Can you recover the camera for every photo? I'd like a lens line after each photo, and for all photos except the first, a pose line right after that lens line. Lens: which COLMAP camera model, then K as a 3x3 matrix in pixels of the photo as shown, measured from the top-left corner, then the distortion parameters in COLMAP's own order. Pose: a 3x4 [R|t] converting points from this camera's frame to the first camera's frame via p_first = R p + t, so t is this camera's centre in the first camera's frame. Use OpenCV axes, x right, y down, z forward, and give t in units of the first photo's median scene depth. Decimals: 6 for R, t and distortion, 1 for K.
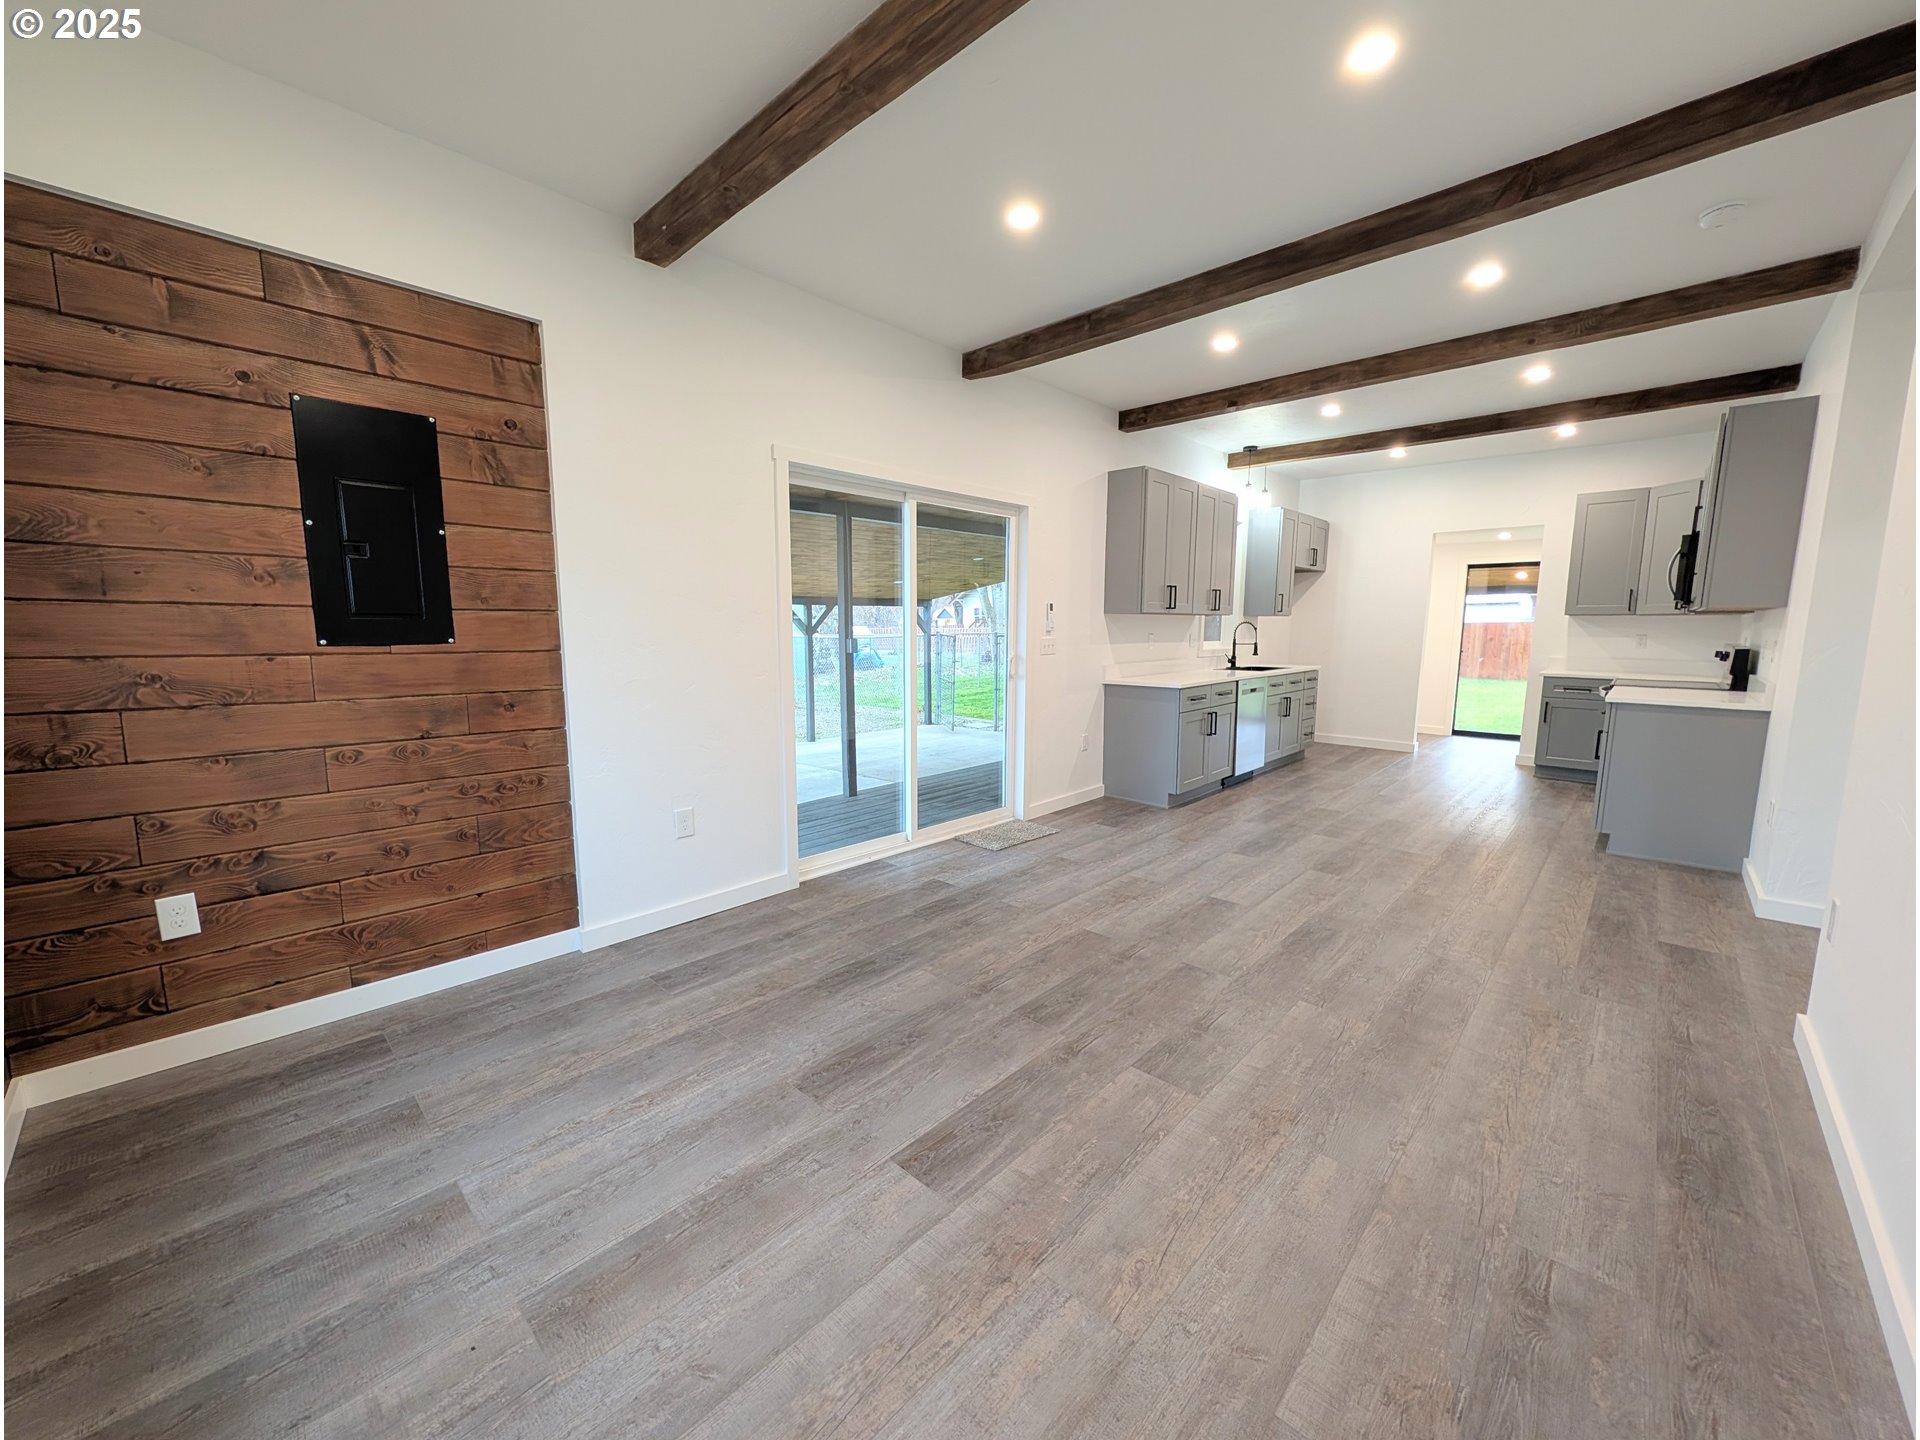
lens RADIAL K [[735.2, 0, 960.2], [0, 735.2, 724.1], [0, 0, 1]] dist [0.000021, 0.000029]
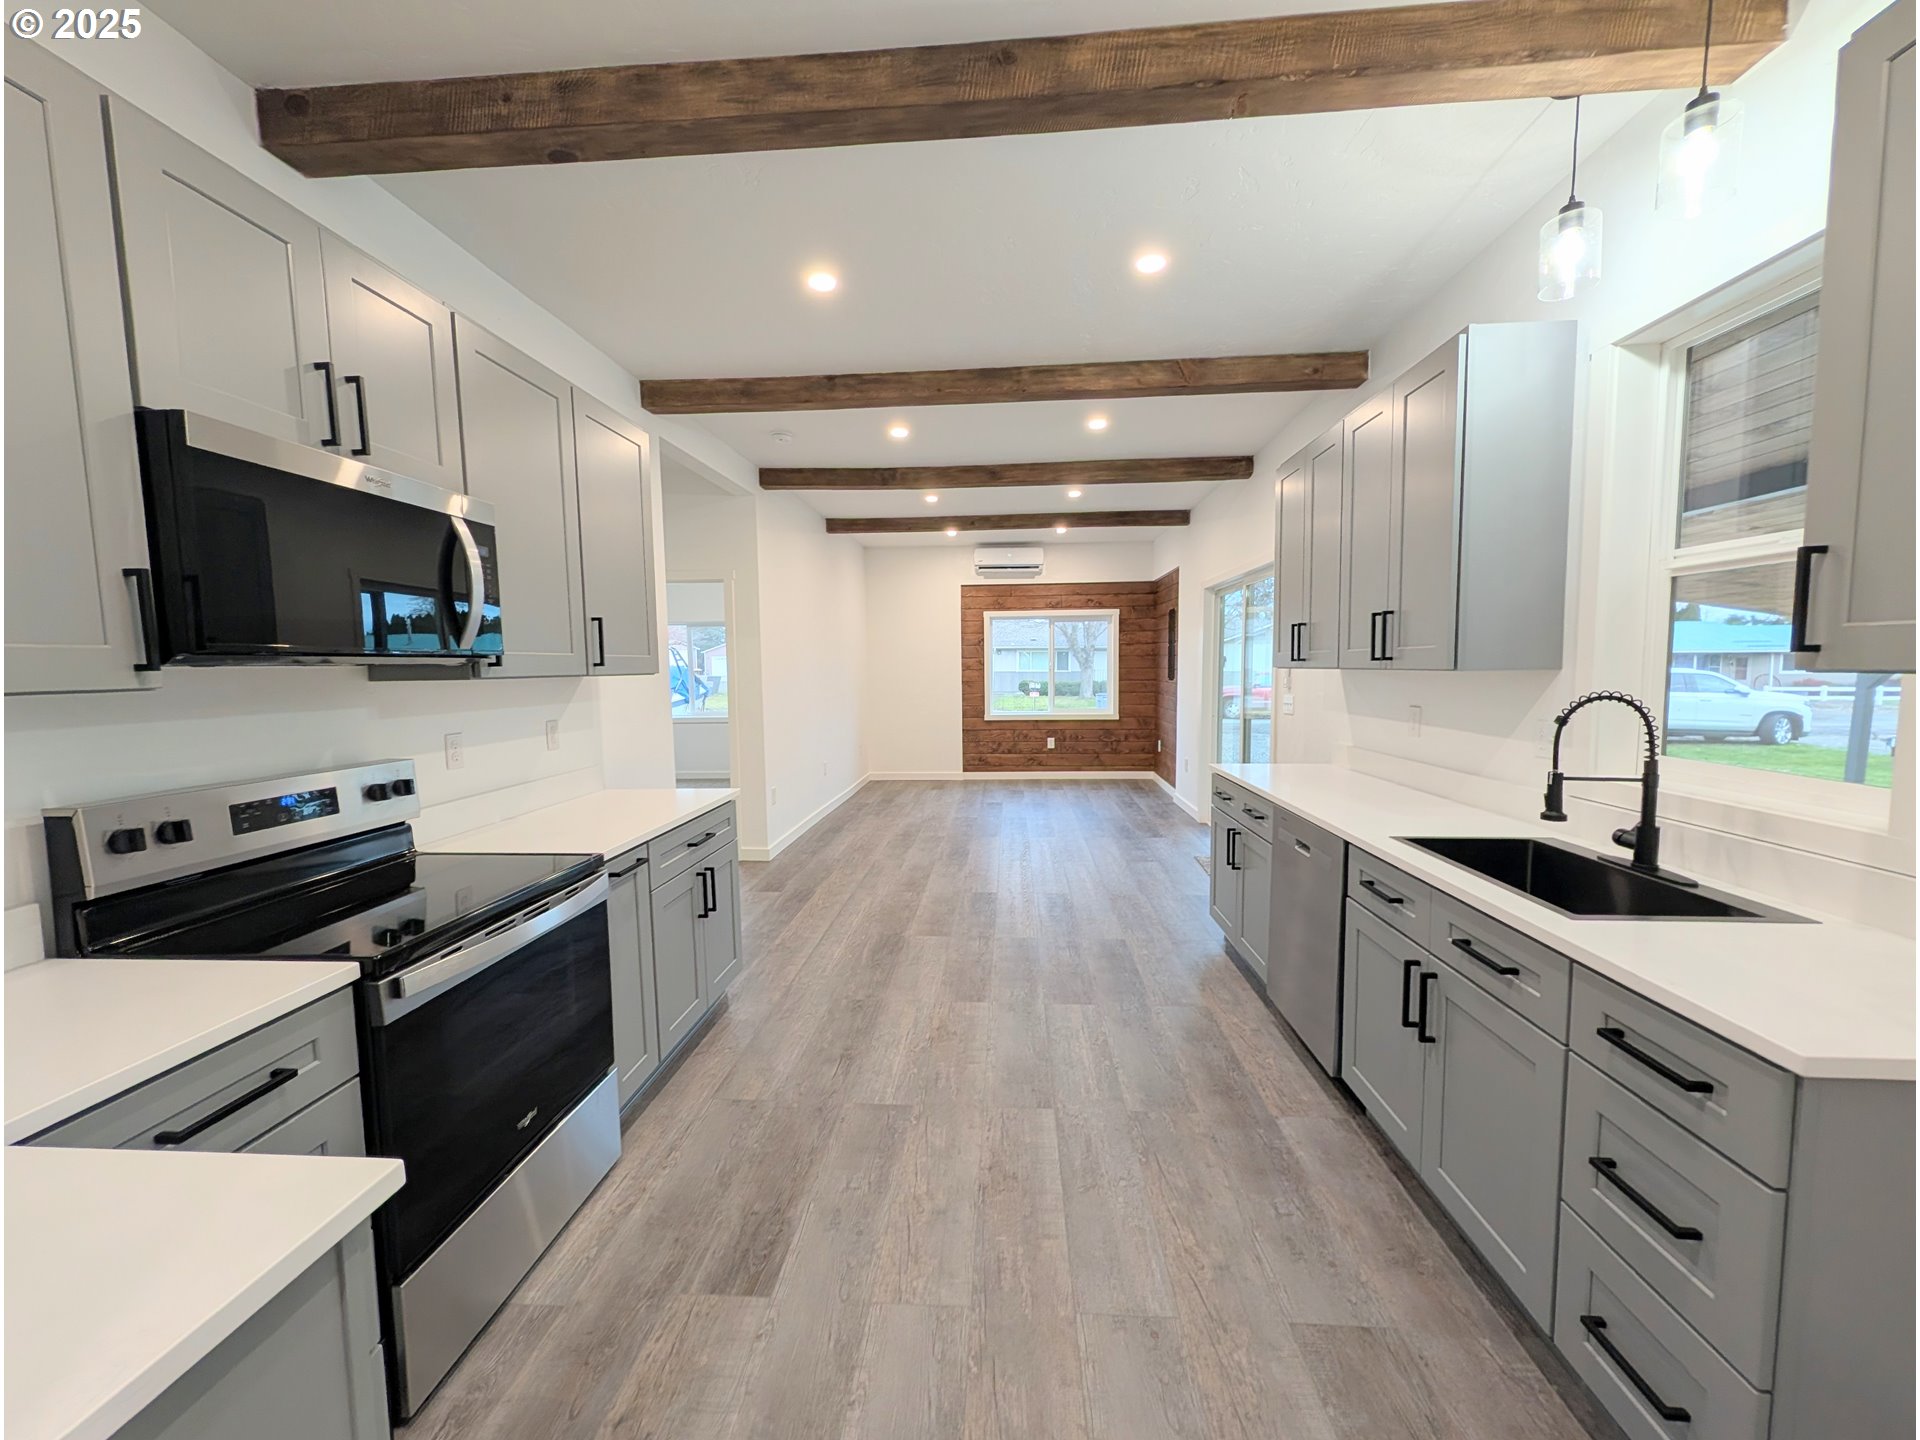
lens RADIAL K [[735.2, 0, 960.2], [0, 735.2, 724.1], [0, 0, 1]] dist [0.000021, 0.000029]
pose [[-0.773276, 0.059063, -0.631313, 0.762333], [-0.073858, 0.980484, 0.182197, -0.166617], [0.629753, 0.187516, -0.753822, 1.101826]]
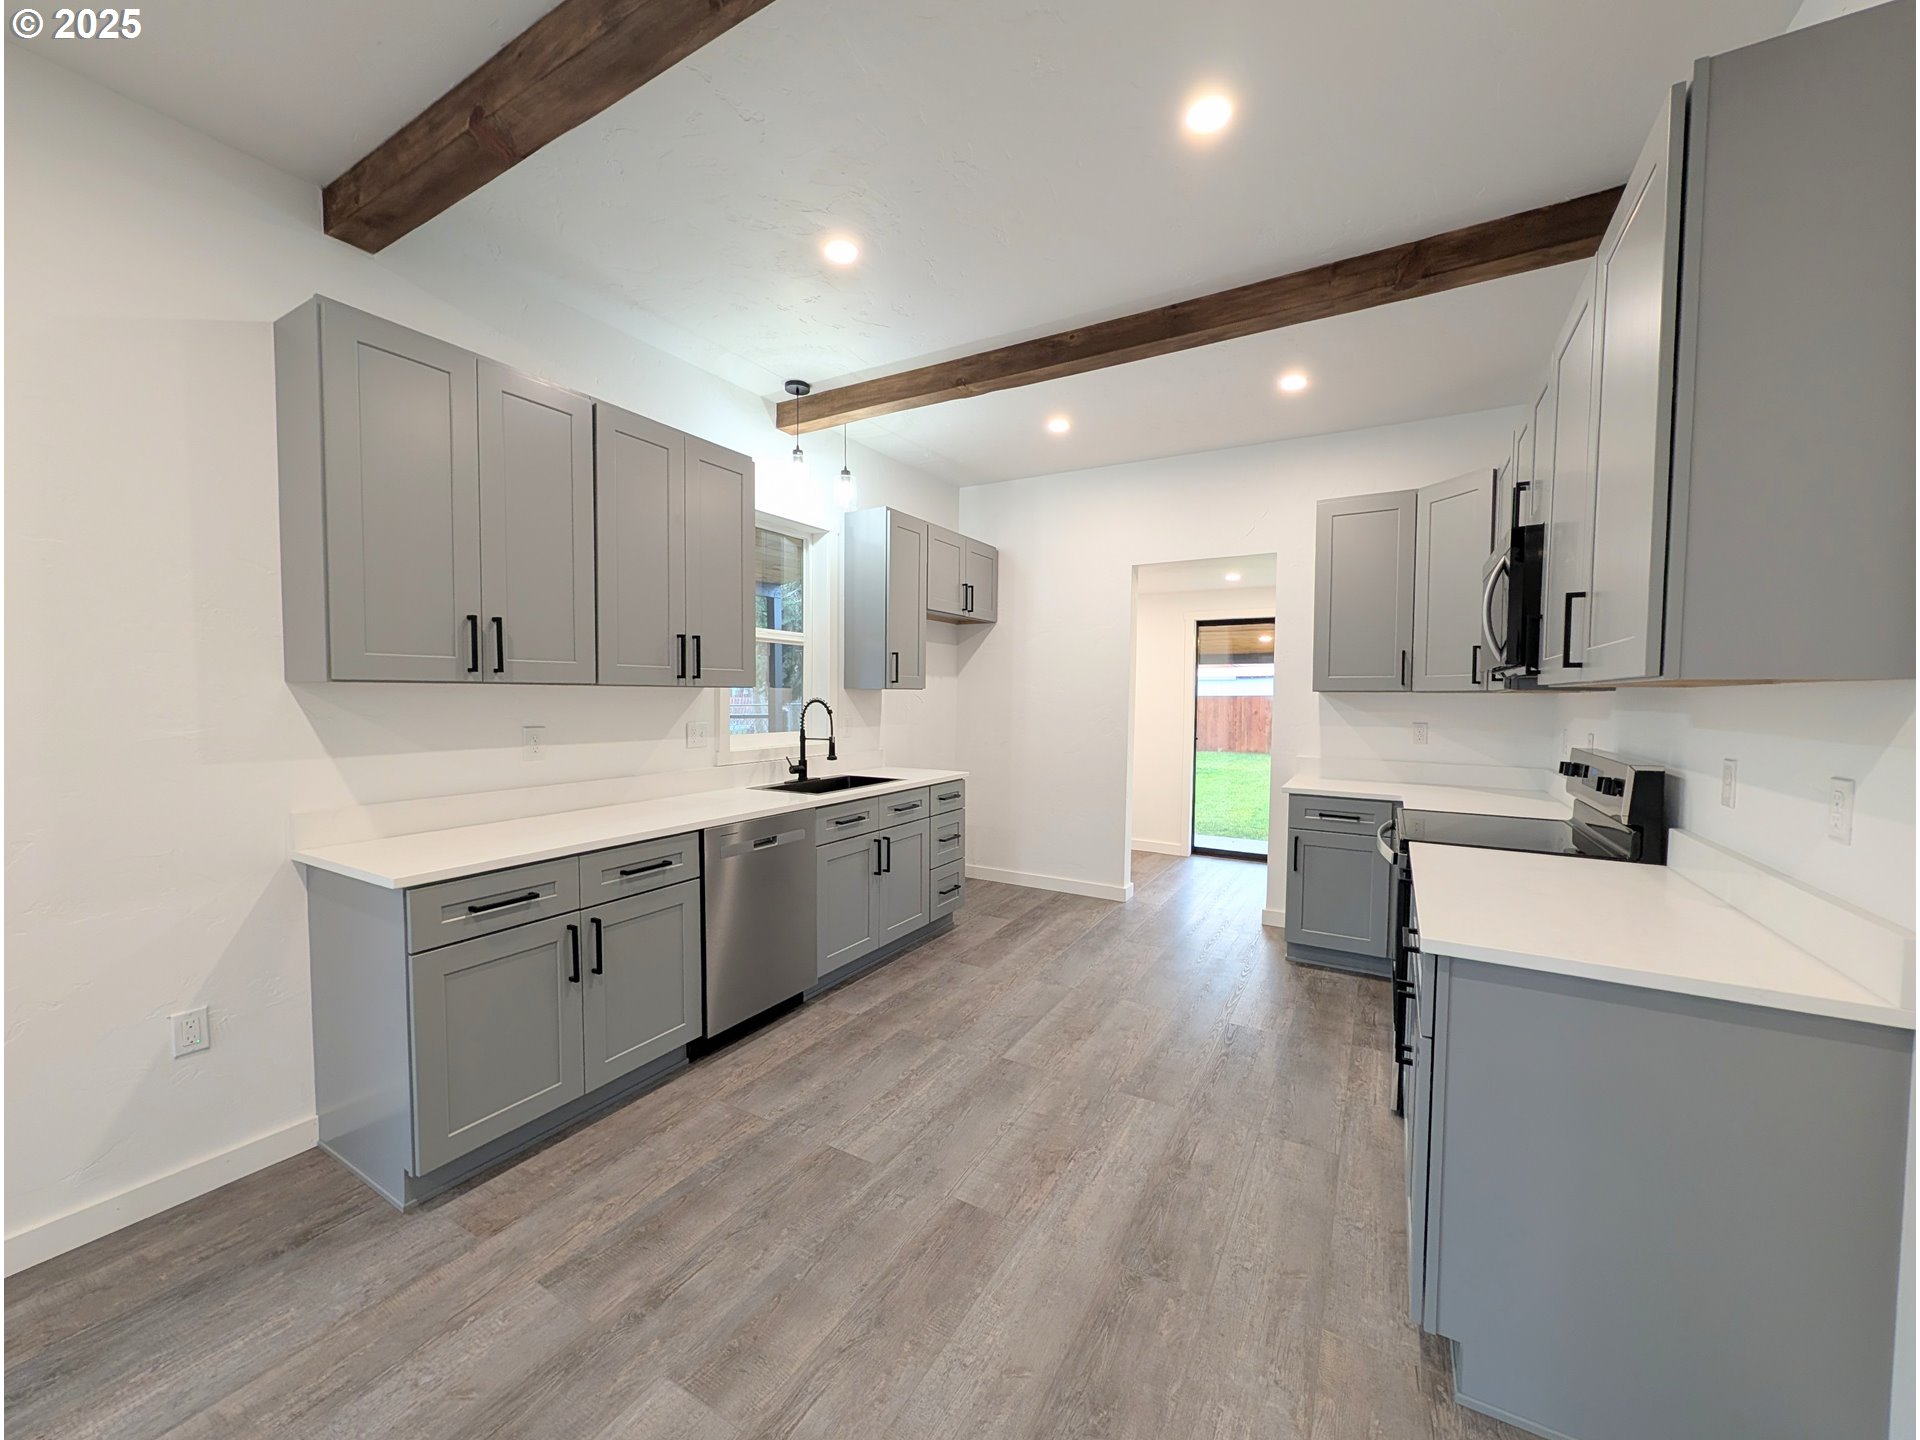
lens RADIAL K [[735.2, 0, 960.2], [0, 735.2, 724.1], [0, 0, 1]] dist [0.000021, 0.000029]
pose [[0.974070, -0.003368, 0.226220, 0.385855], [0.024505, 0.995577, -0.090695, -0.070828], [-0.224914, 0.093887, 0.969845, 0.460550]]
